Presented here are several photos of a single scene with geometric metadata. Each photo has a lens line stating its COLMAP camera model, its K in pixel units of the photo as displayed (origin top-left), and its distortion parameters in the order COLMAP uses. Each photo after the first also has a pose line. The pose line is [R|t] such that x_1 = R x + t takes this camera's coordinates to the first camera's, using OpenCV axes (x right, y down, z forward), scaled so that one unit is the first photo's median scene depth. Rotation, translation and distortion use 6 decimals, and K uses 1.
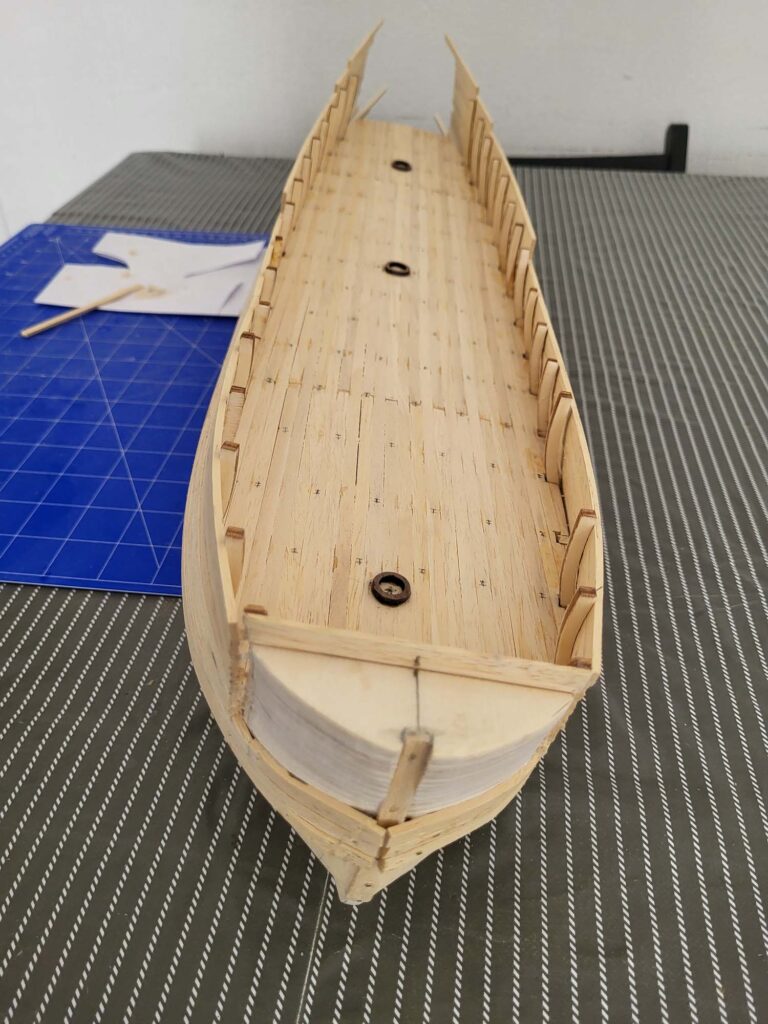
lens RADIAL K [[795.8, 0, 384.0], [0, 795.8, 512.0], [0, 0, 1]] dist [0.010879, -0.001930]
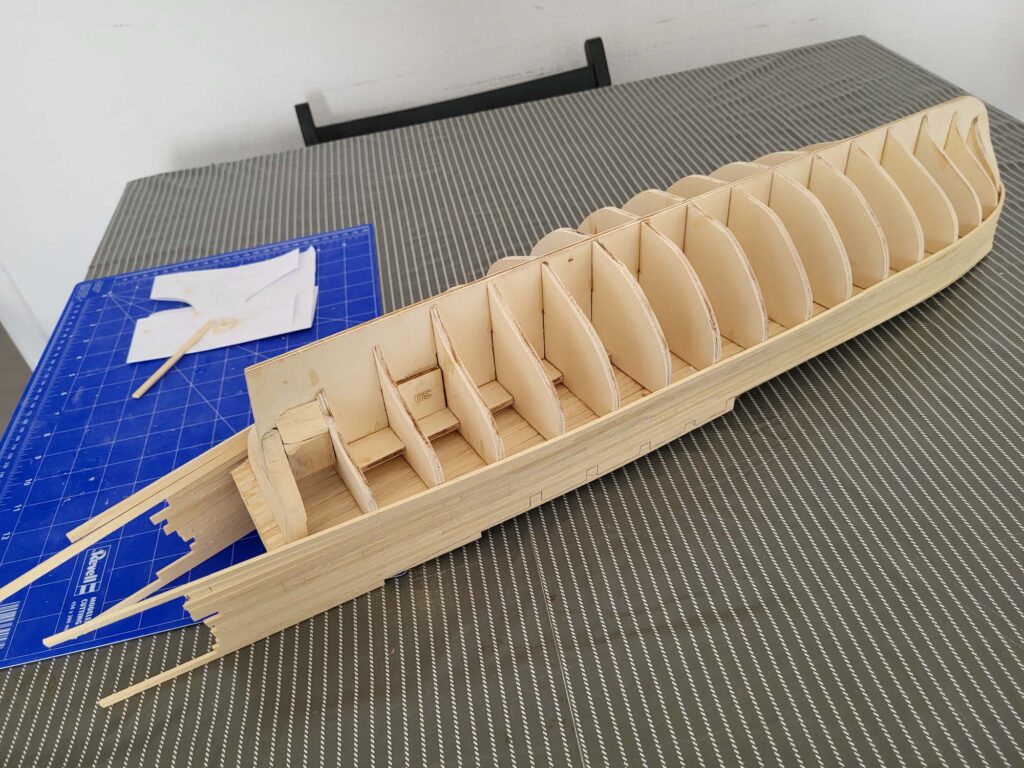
lens RADIAL K [[795.8, 0, 512.0], [0, 795.8, 384.0], [0, 0, 1]] dist [0.010879, -0.001930]
pose [[0.948105, -0.279821, 0.150985, -0.097379], [0.280465, 0.959706, 0.017453, -0.098684], [-0.149785, 0.025798, 0.988382, -0.194070]]
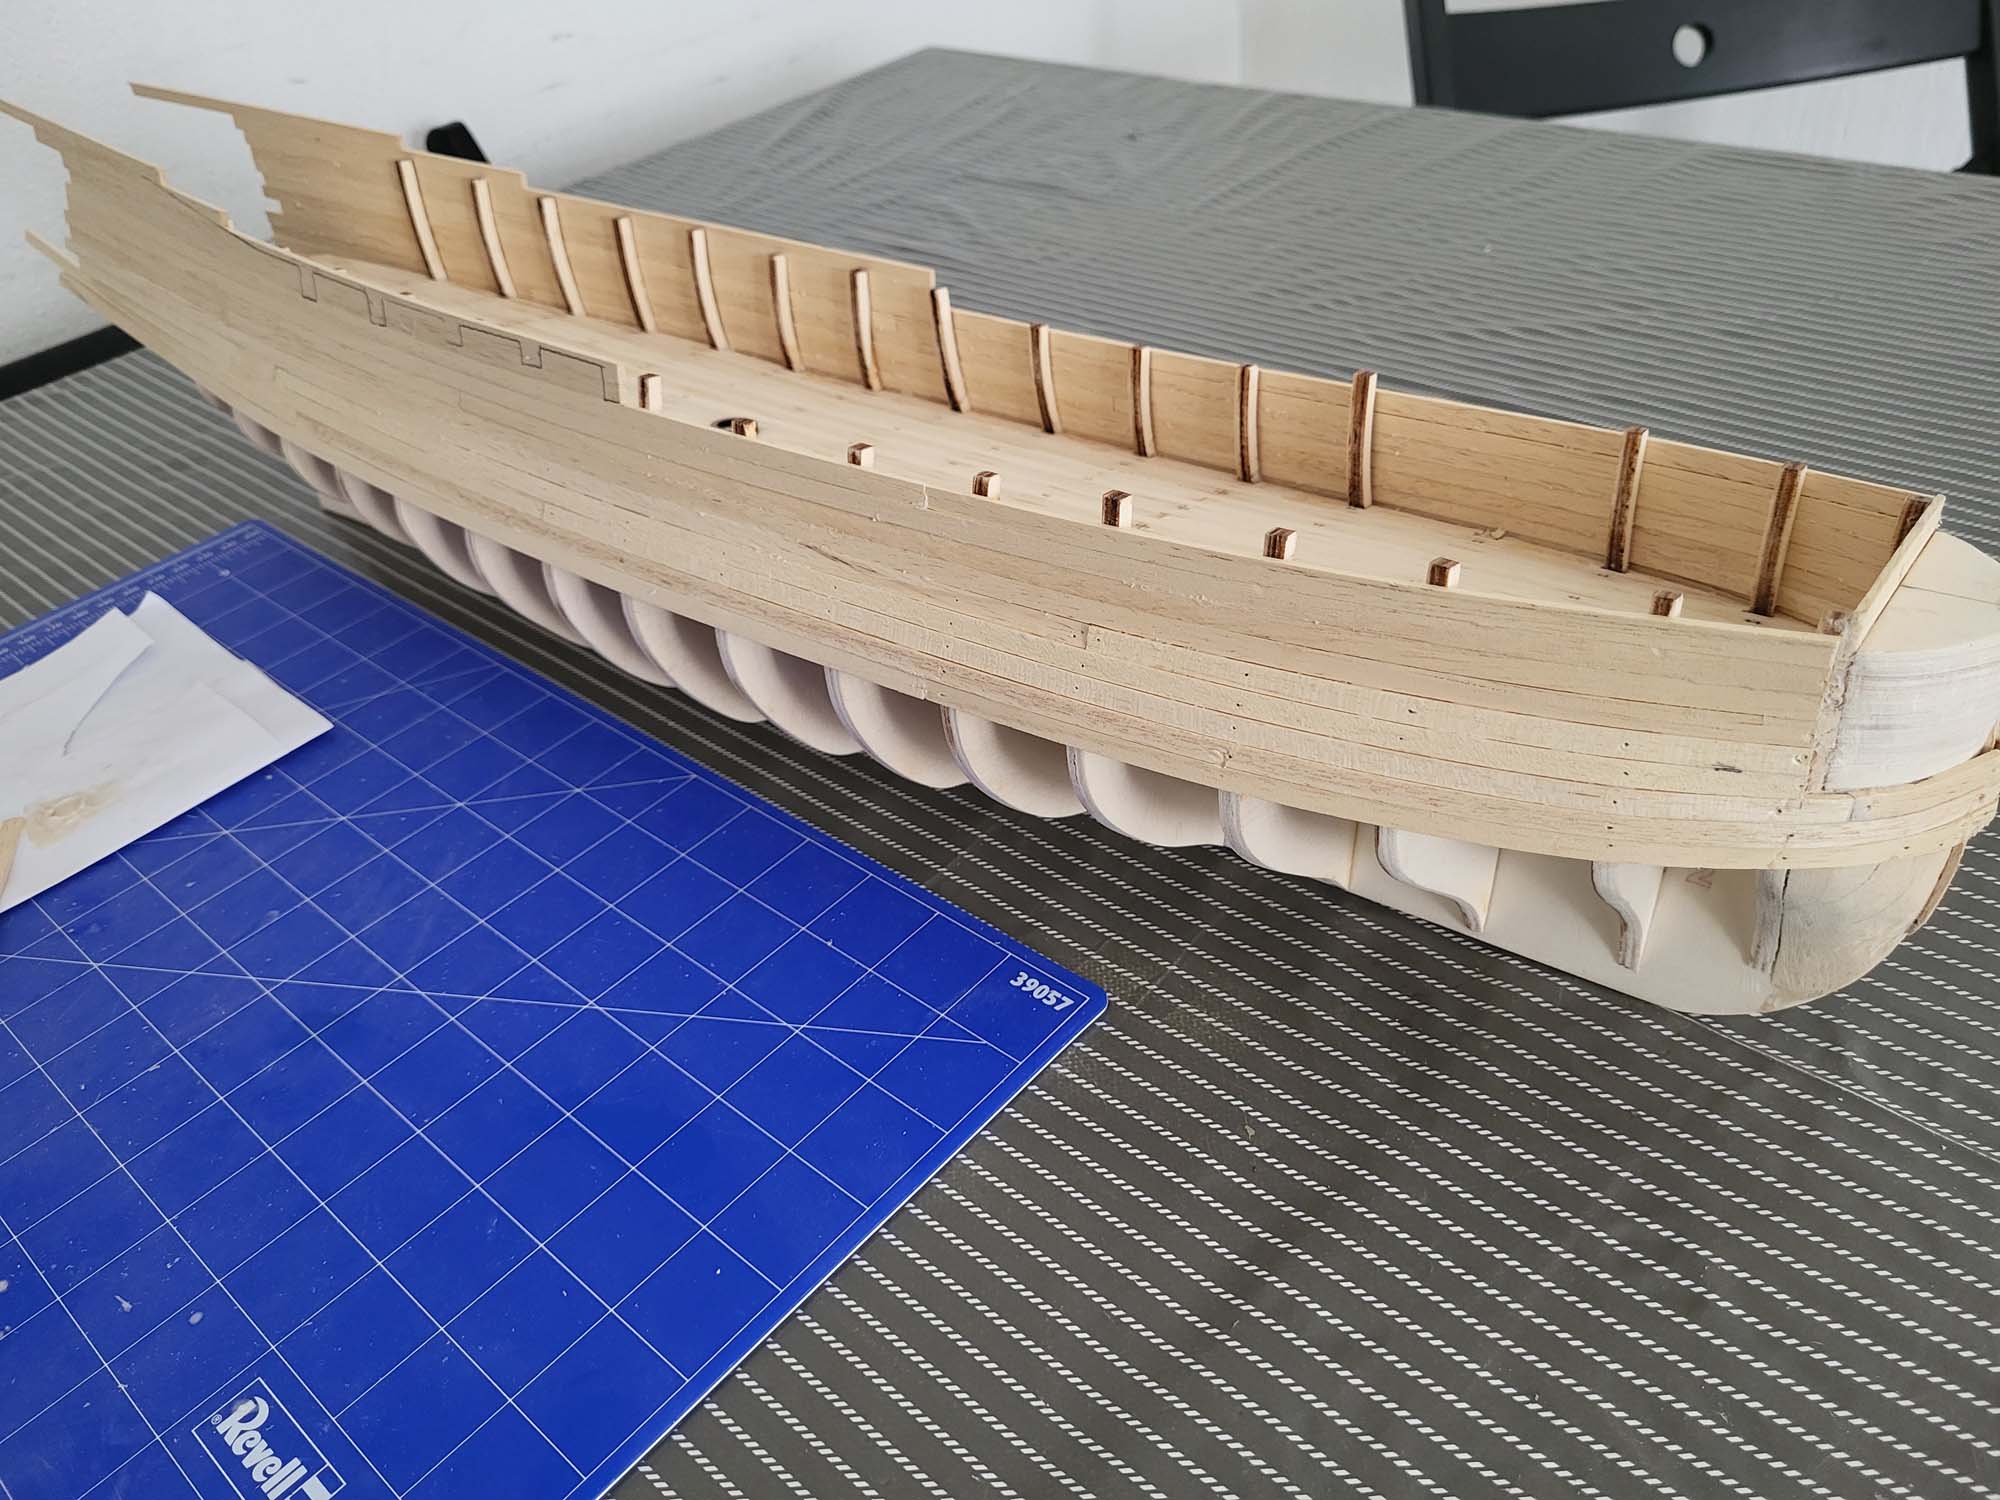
lens RADIAL K [[1554.3, 0, 1000.0], [0, 1554.3, 750.0], [0, 0, 1]] dist [0.010879, -0.001930]
pose [[0.574184, -0.544629, 0.611303, -0.485816], [0.590310, 0.792767, 0.151837, -0.139893], [-0.567316, 0.273676, 0.776694, 0.100962]]
